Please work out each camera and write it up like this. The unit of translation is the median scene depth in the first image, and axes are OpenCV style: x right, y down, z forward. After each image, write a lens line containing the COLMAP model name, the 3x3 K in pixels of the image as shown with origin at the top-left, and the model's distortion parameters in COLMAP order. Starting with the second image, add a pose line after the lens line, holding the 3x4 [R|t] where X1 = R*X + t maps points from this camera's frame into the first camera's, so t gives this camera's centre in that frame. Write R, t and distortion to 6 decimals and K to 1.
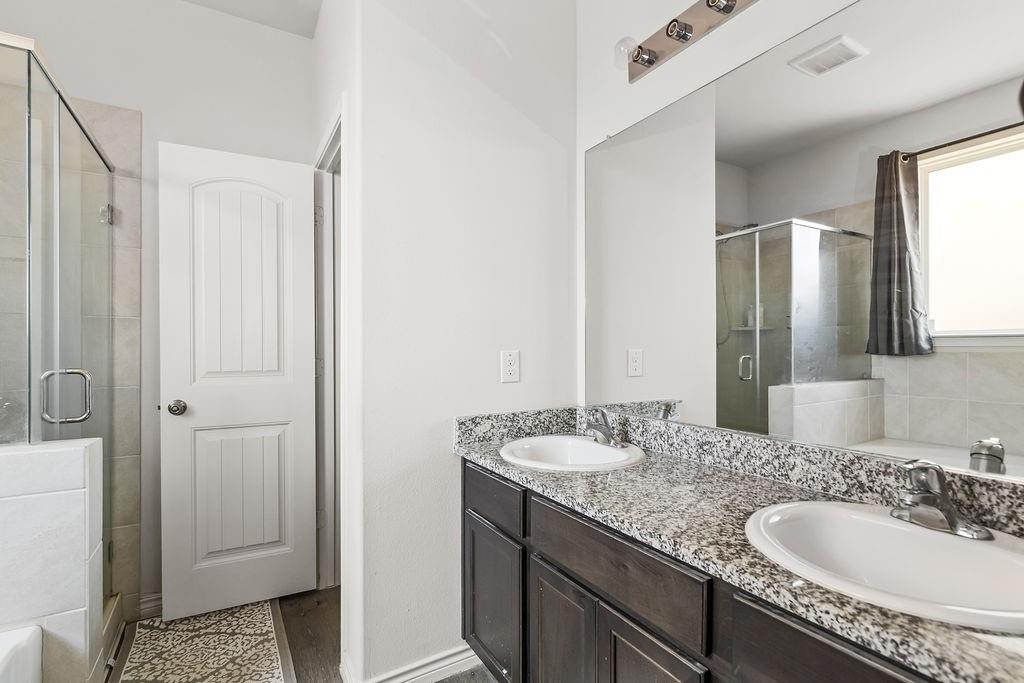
lens RADIAL K [[473.8, 0, 505.7], [0, 473.8, 351.2], [0, 0, 1]] dist [0.000295, -0.000736]
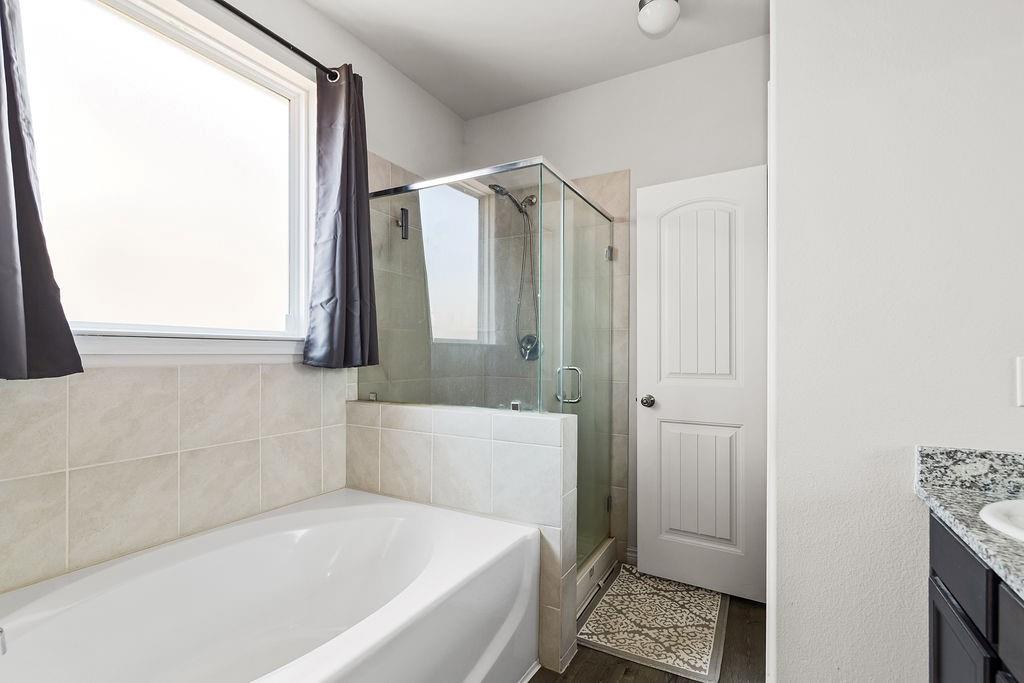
lens RADIAL K [[473.8, 0, 505.7], [0, 473.8, 351.2], [0, 0, 1]] dist [0.000295, -0.000736]
pose [[0.509601, -0.000919, -0.860410, 0.177610], [-0.007773, 0.999954, -0.005671, 0.000426], [0.860376, 0.009578, 0.509571, 0.059373]]
